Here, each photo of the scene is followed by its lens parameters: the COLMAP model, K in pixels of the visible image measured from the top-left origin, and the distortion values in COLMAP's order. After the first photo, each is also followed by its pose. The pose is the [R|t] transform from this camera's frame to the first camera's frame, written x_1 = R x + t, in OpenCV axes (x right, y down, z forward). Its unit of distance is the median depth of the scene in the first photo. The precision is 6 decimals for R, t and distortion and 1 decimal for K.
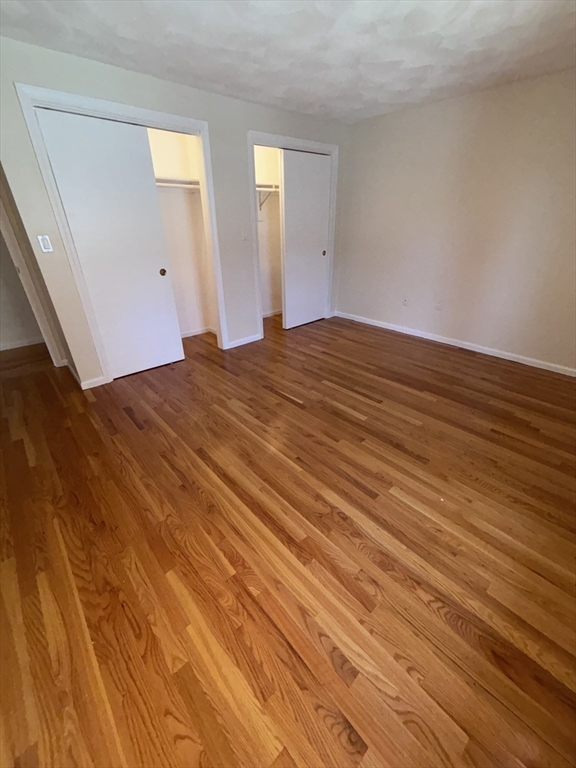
lens RADIAL K [[314.2, 0, 287.8], [0, 314.2, 386.8], [0, 0, 1]] dist [0.001722, 0.000324]
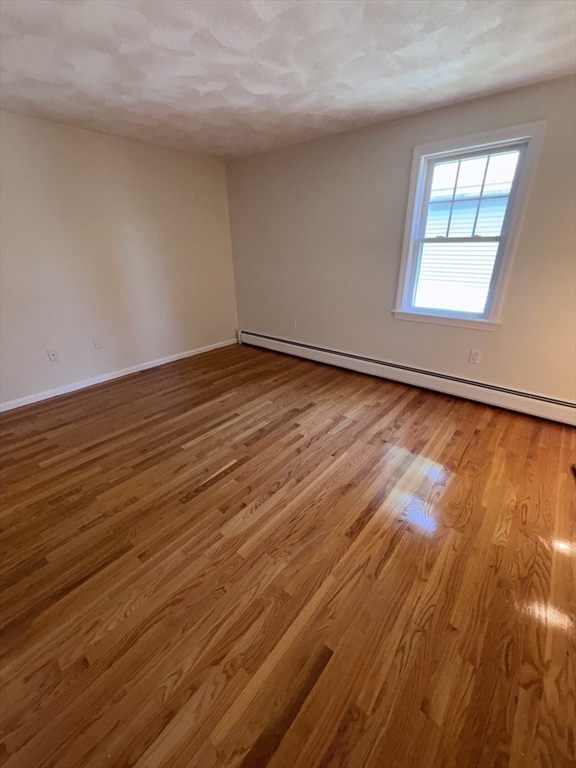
lens RADIAL K [[314.2, 0, 290.0], [0, 314.2, 385.3], [0, 0, 1]] dist [0.001722, 0.000324]
pose [[-0.149130, -0.390875, 0.908282, -0.630284], [0.478630, 0.775241, 0.412207, -0.364466], [-0.865259, 0.496204, 0.071473, 0.683988]]
